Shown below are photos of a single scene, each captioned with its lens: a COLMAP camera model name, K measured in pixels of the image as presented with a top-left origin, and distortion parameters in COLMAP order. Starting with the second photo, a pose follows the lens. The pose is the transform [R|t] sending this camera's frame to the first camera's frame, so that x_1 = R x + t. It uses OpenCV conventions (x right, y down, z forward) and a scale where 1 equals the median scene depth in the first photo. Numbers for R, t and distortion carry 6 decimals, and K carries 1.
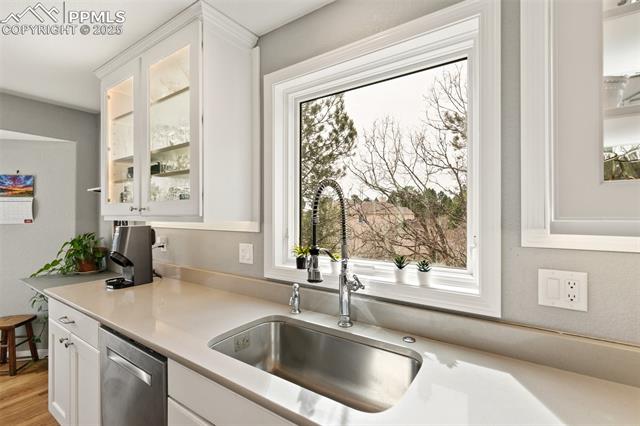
lens RADIAL K [[293.5, 0, 321.8], [0, 293.5, 212.0], [0, 0, 1]] dist [0.009207, -0.000827]
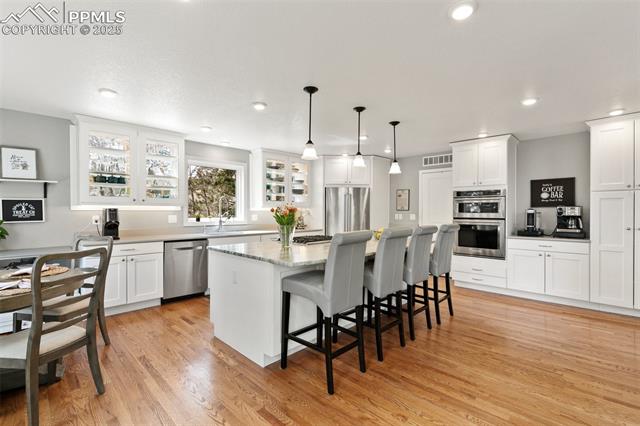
lens RADIAL K [[293.5, 0, 322.0], [0, 293.5, 212.9], [0, 0, 1]] dist [0.009207, -0.000827]
pose [[0.167905, -0.000819, 0.985803, -2.573284], [0.004051, 0.999992, 0.000141, 0.091575], [-0.985795, 0.003969, 0.167907, -0.717810]]
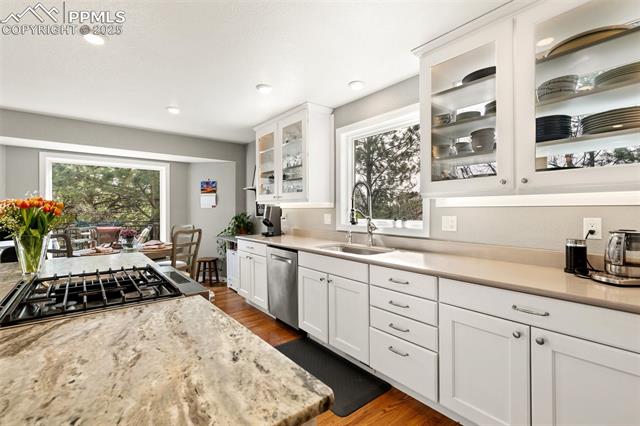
lens RADIAL K [[293.5, 0, 323.0], [0, 293.5, 209.6], [0, 0, 1]] dist [0.009207, -0.000827]
pose [[0.961079, -0.001142, -0.276272, 0.253455], [0.002651, 0.999984, 0.005090, 0.068320], [0.276262, -0.005625, 0.961066, -0.890518]]
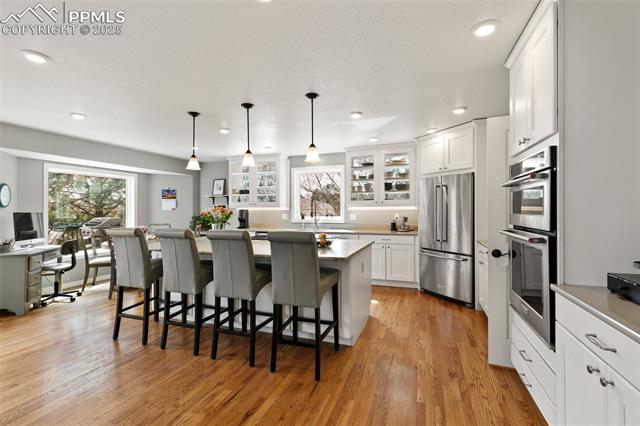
lens RADIAL K [[293.5, 0, 325.4], [0, 293.5, 211.4], [0, 0, 1]] dist [0.009207, -0.000827]
pose [[0.963999, -0.005172, 0.265856, -0.721765], [0.002969, 0.999958, 0.008687, 0.049164], [-0.265890, -0.007584, 0.963974, -2.510649]]
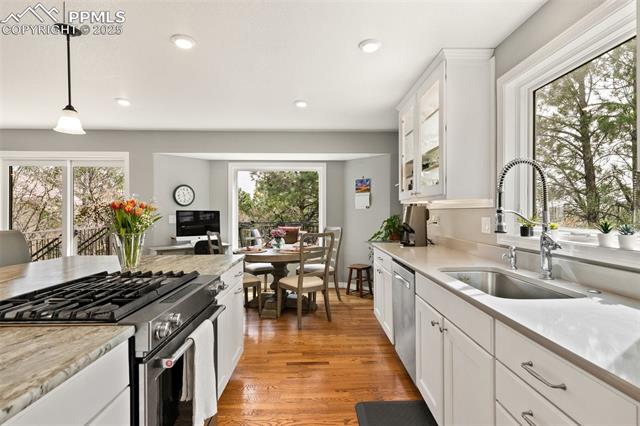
lens RADIAL K [[318.5, 0, 324.8], [0, 318.5, 212.8], [0, 0, 1]] dist [0.000359, 0.000167]
pose [[0.594912, 0.003064, -0.803785, 0.421095], [0.004406, 0.999965, 0.007073, 0.075816], [0.803779, -0.007749, 0.594878, -0.351644]]
